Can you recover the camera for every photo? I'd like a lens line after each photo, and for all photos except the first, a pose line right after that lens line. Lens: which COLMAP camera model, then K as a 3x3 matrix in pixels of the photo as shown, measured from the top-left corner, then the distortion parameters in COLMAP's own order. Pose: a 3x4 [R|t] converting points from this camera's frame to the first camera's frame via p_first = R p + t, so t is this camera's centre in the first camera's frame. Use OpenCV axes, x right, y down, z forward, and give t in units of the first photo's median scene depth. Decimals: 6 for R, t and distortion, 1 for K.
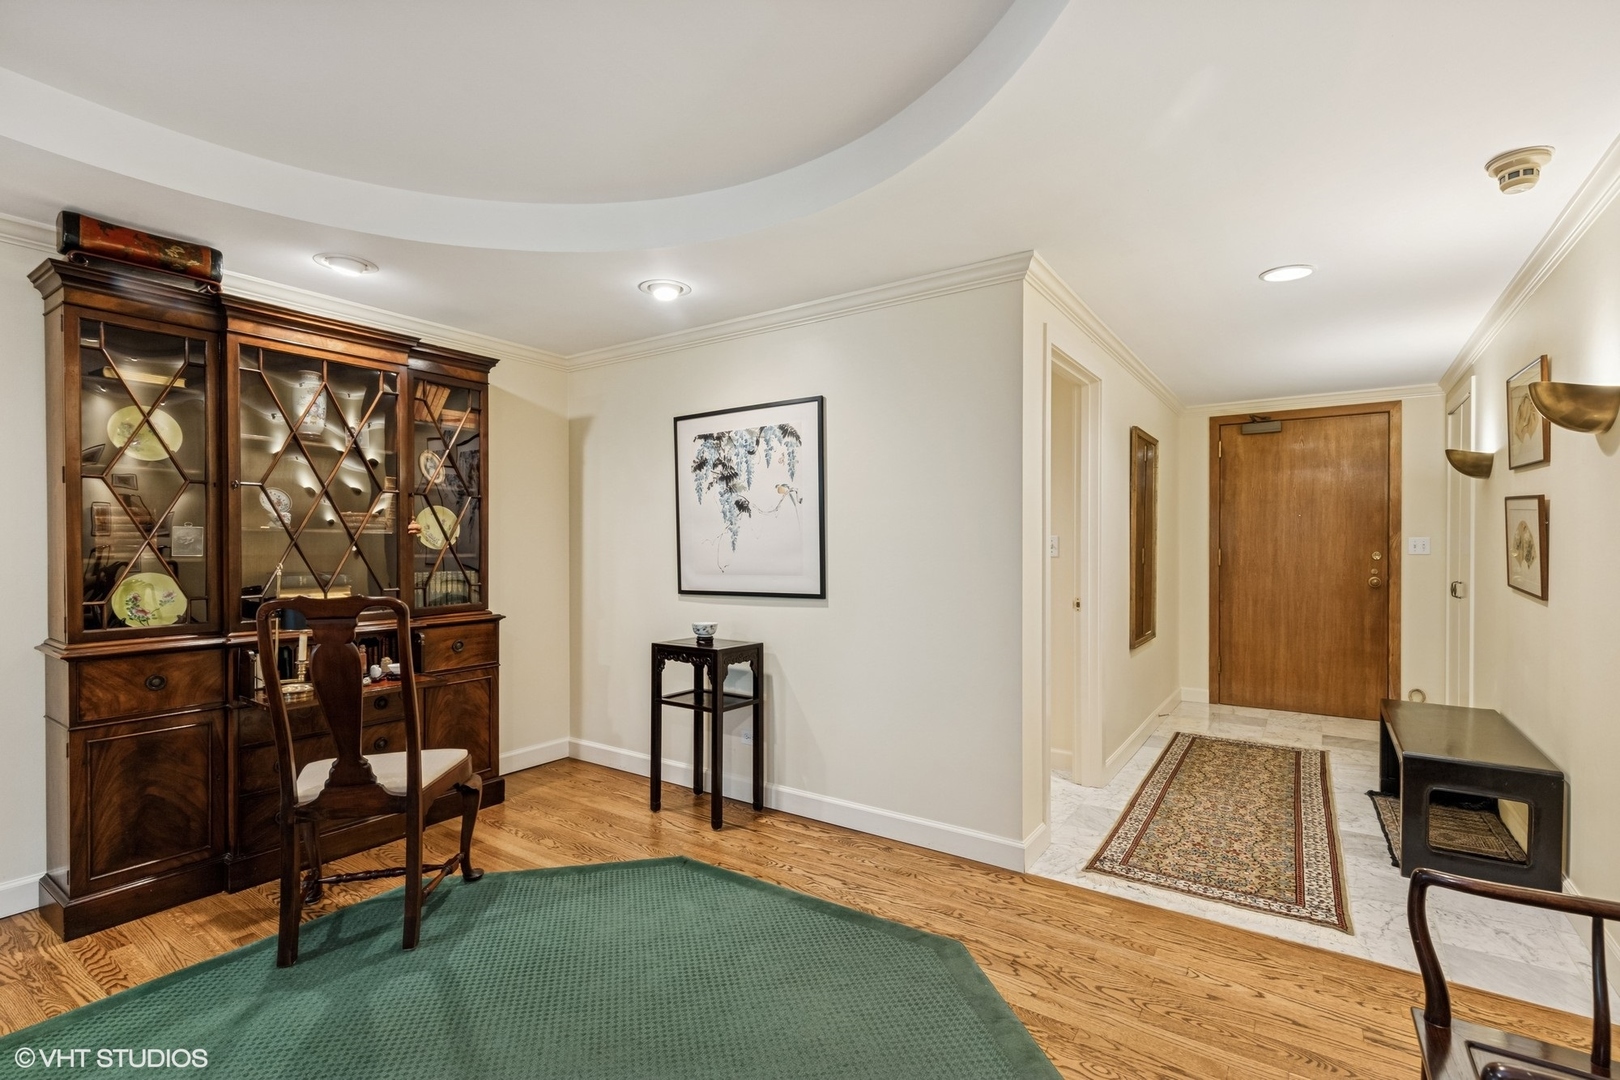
lens RADIAL K [[734.6, 0, 817.8], [0, 734.6, 551.2], [0, 0, 1]] dist [0.000252, -0.001472]
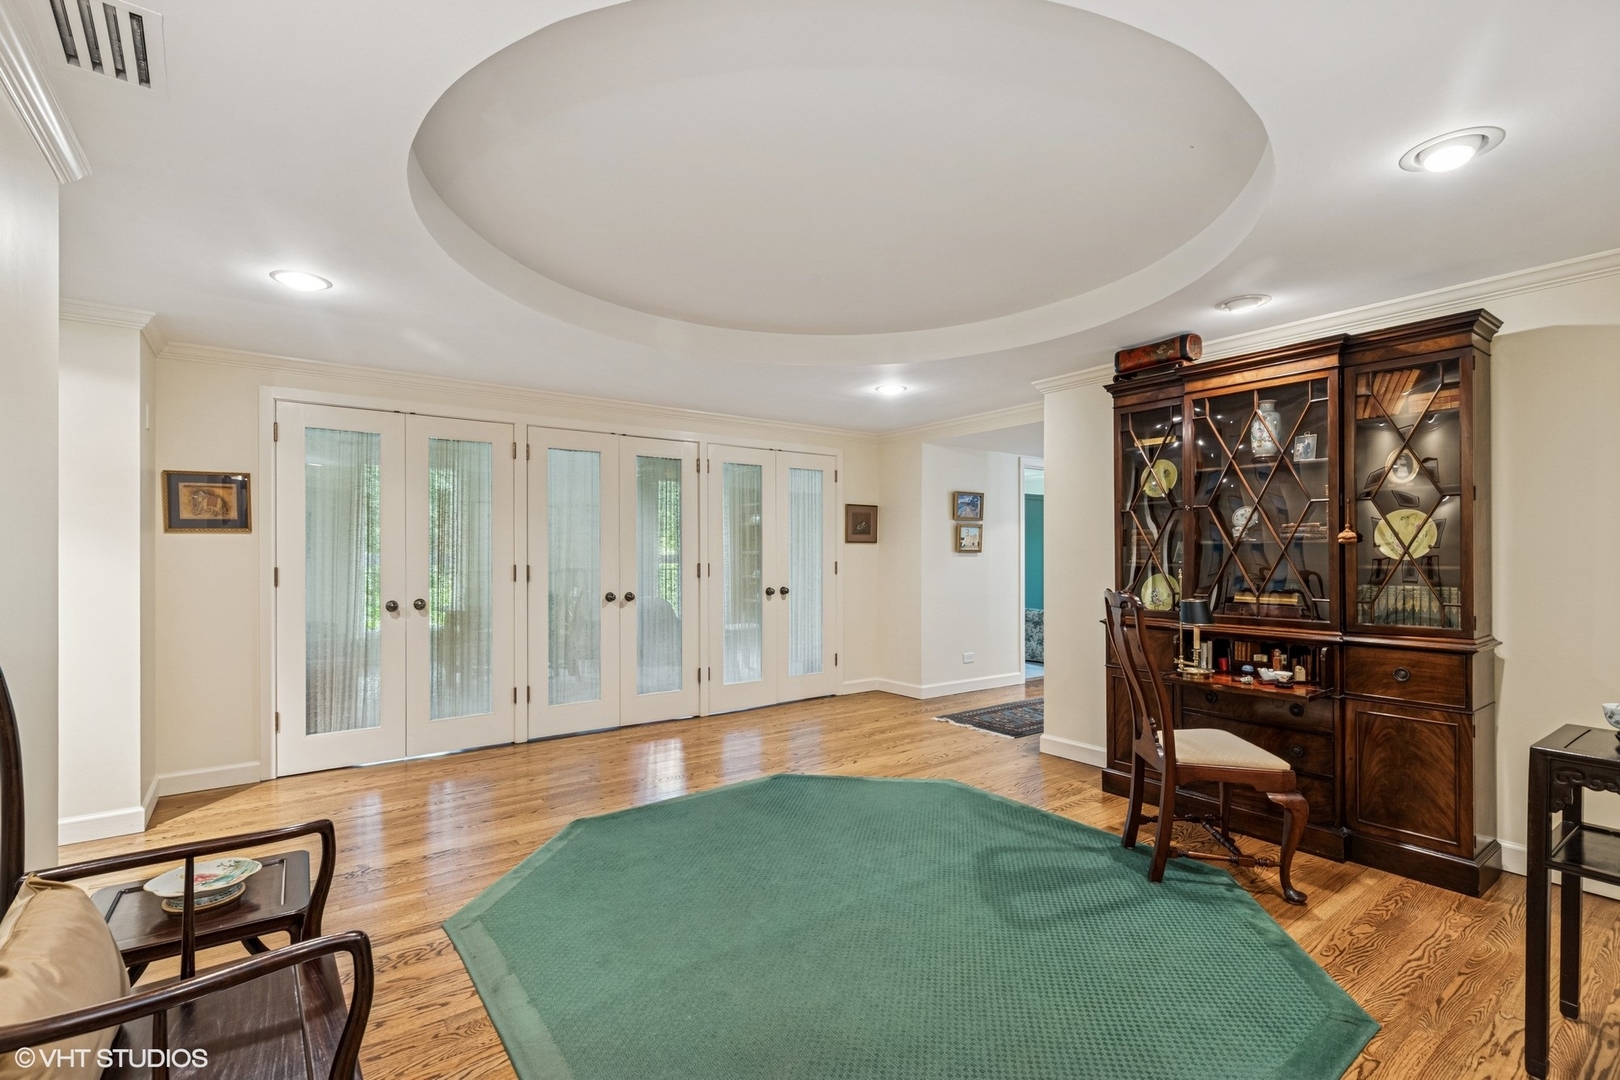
lens RADIAL K [[734.6, 0, 823.7], [0, 734.6, 554.5], [0, 0, 1]] dist [0.000252, -0.001472]
pose [[-0.329696, 0.003514, -0.944081, 0.531323], [-0.006190, 0.999964, 0.005884, -0.009862], [0.944067, 0.007784, -0.329662, 0.653144]]
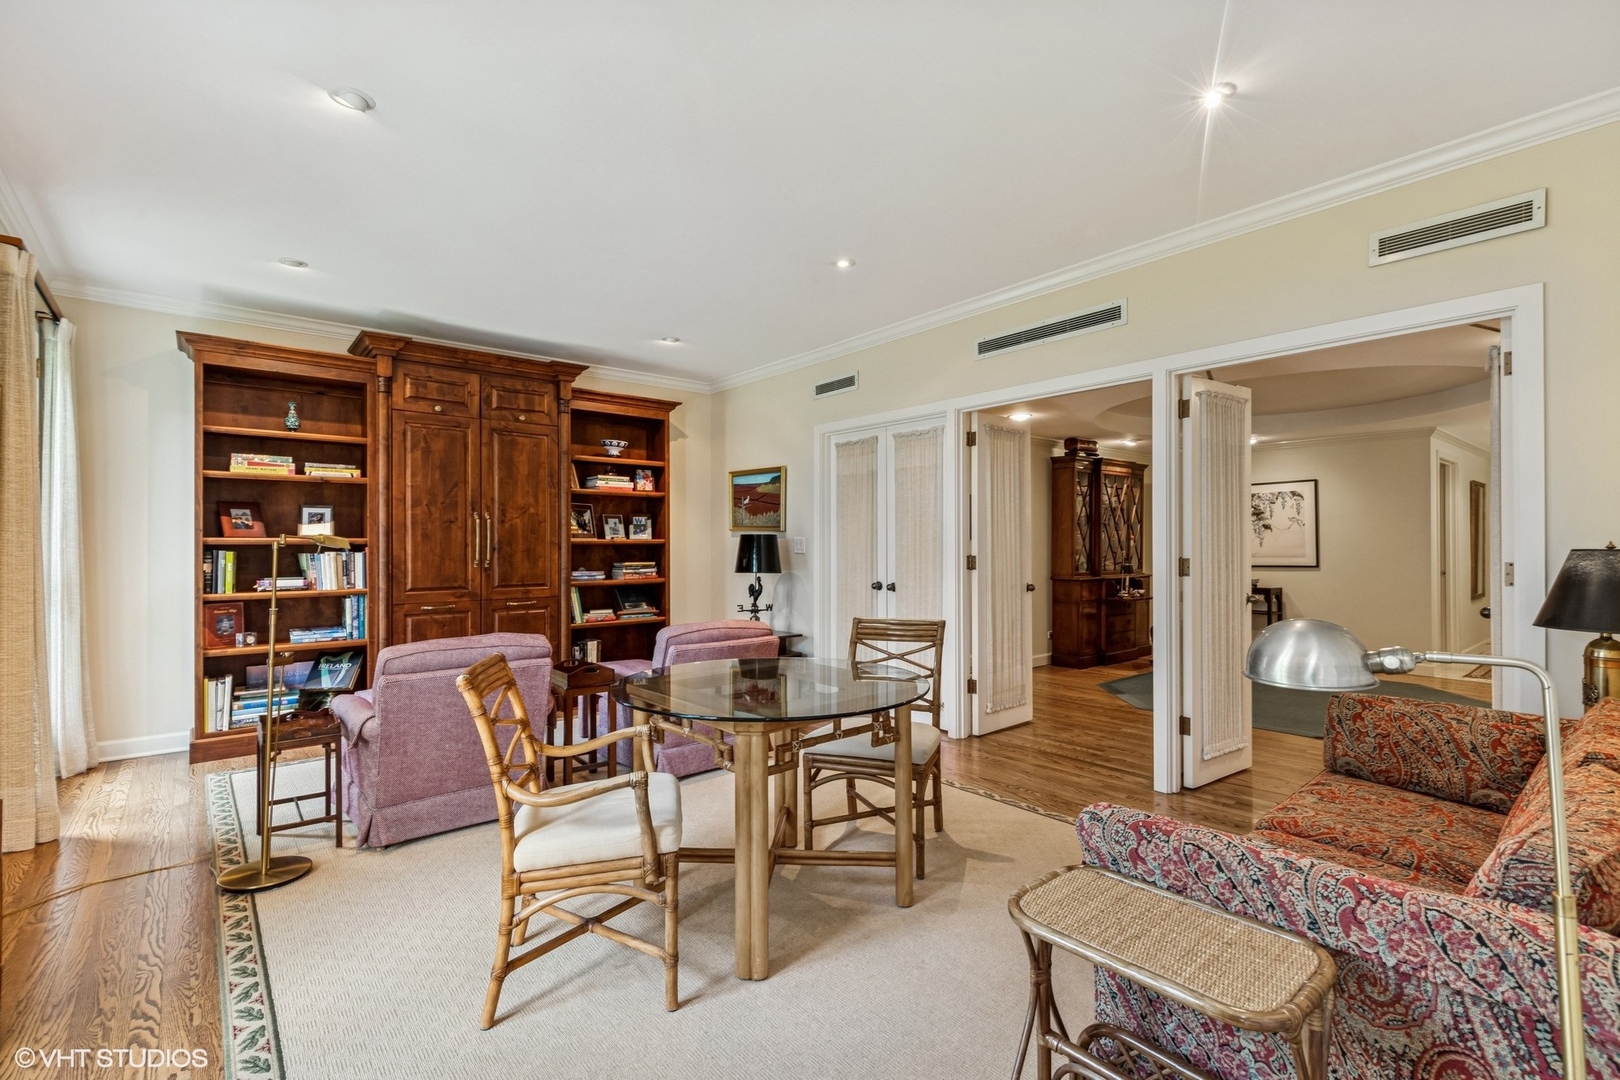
lens RADIAL K [[734.6, 0, 819.5], [0, 734.6, 545.0], [0, 0, 1]] dist [0.000252, -0.001472]
pose [[0.960659, -0.005350, -0.277679, -0.853554], [0.000316, 0.999835, -0.018171, 0.036209], [0.277730, 0.017369, 0.960502, -1.642836]]
